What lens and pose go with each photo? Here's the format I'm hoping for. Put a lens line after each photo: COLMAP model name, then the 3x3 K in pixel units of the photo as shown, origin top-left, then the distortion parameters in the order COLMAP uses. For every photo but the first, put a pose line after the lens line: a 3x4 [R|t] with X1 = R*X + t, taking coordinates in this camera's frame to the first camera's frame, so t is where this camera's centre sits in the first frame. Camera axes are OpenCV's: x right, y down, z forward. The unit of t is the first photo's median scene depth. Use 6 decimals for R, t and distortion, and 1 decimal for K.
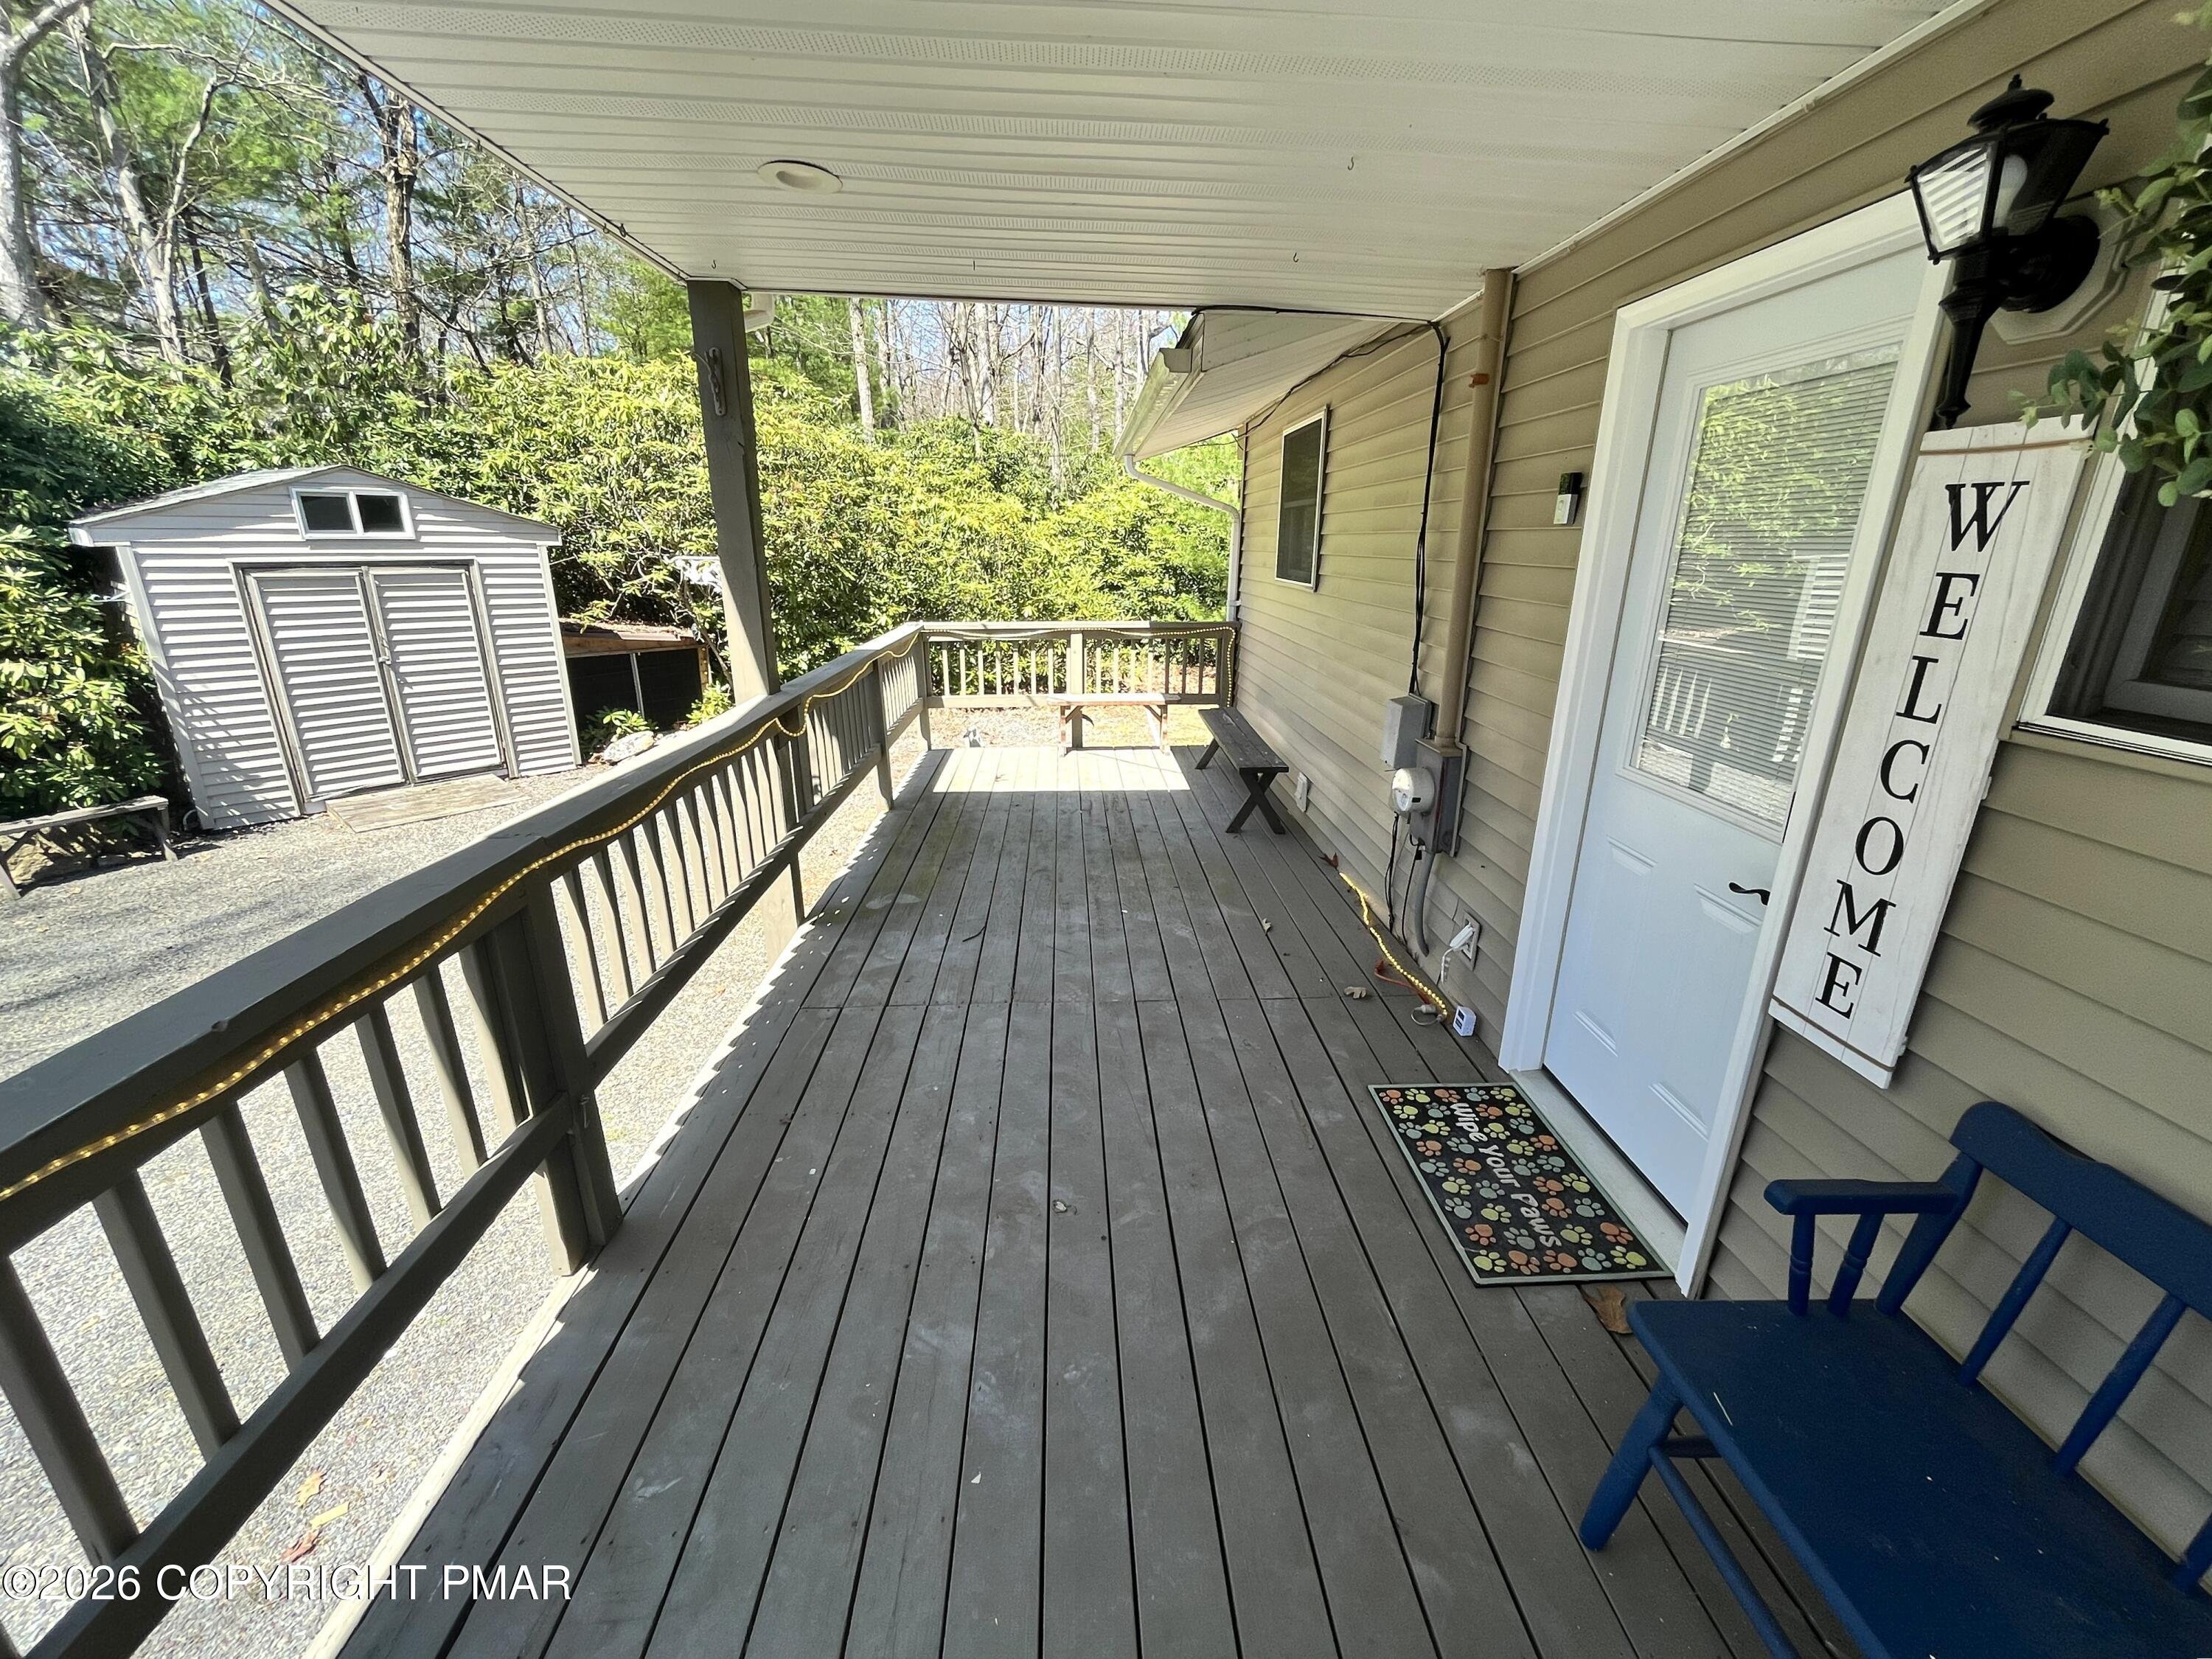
lens RADIAL K [[905.4, 0, 1110.7], [0, 905.4, 836.5], [0, 0, 1]] dist [-0.006365, -0.000300]
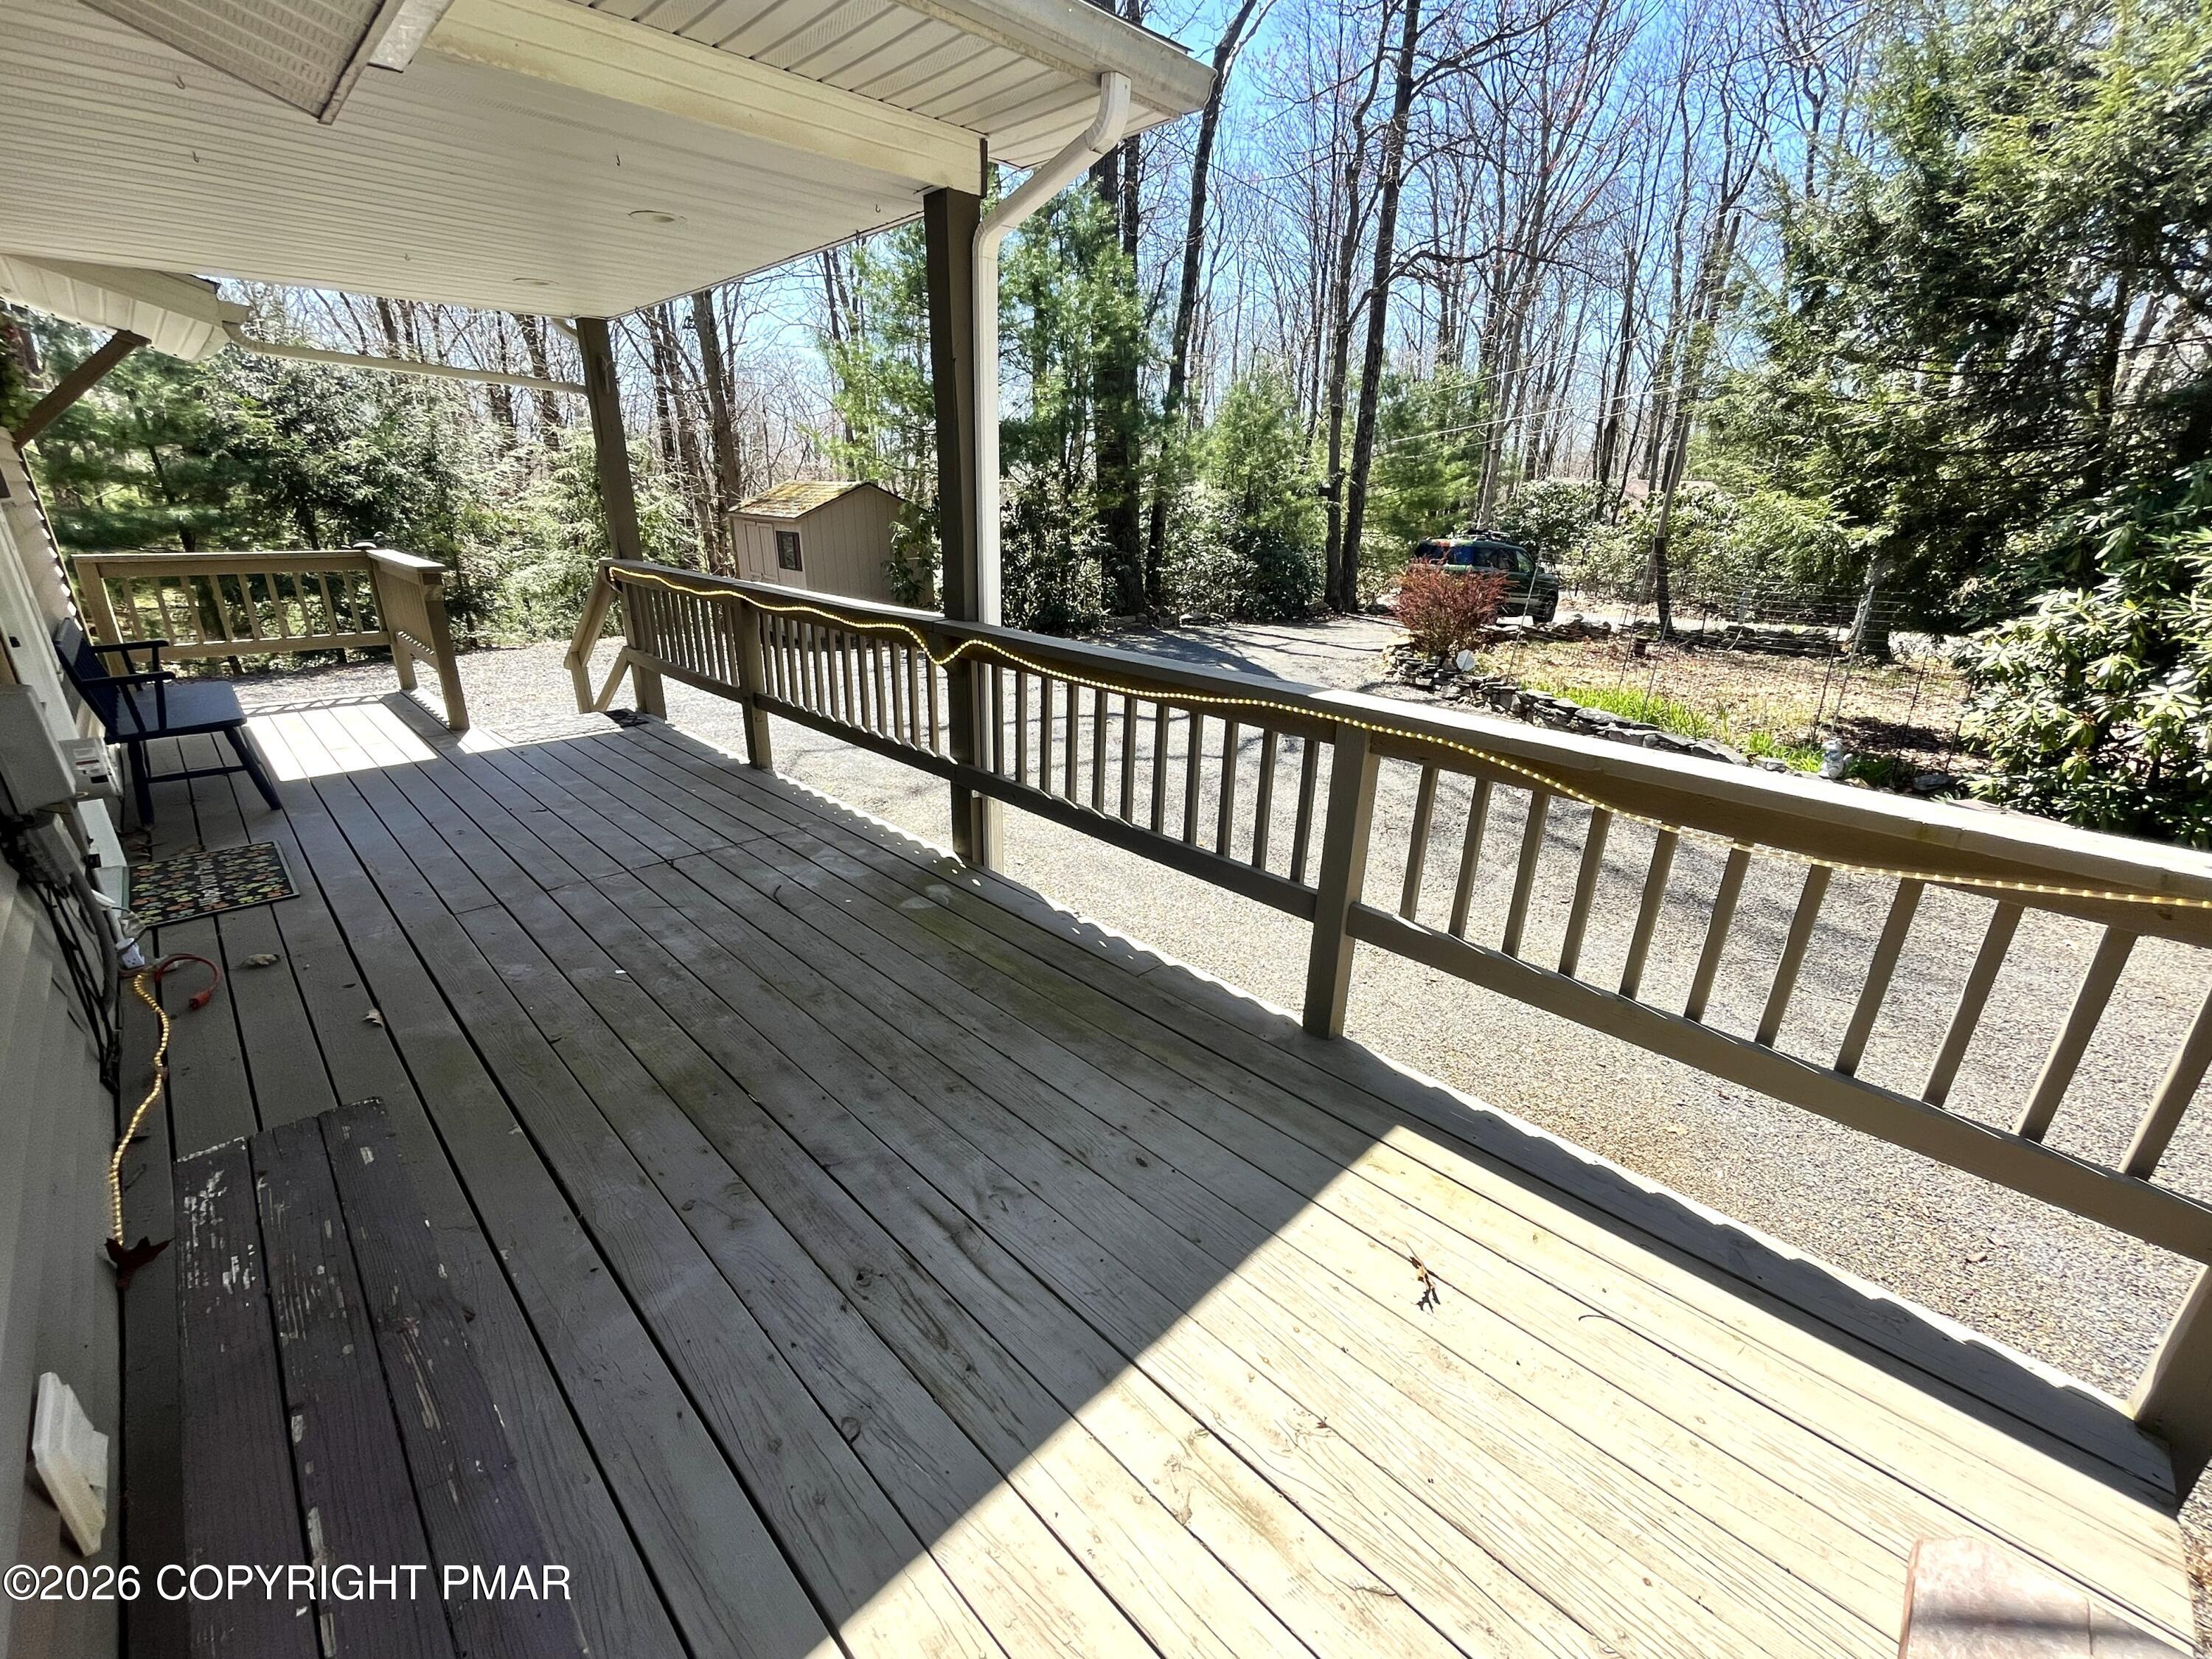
lens RADIAL K [[905.4, 0, 1110.7], [0, 905.4, 836.5], [0, 0, 1]] dist [-0.006365, -0.000300]
pose [[-0.734670, 0.215987, -0.643126, 0.172236], [-0.239780, 0.804119, 0.543965, -0.501082], [0.634639, 0.553843, -0.538972, 1.628152]]
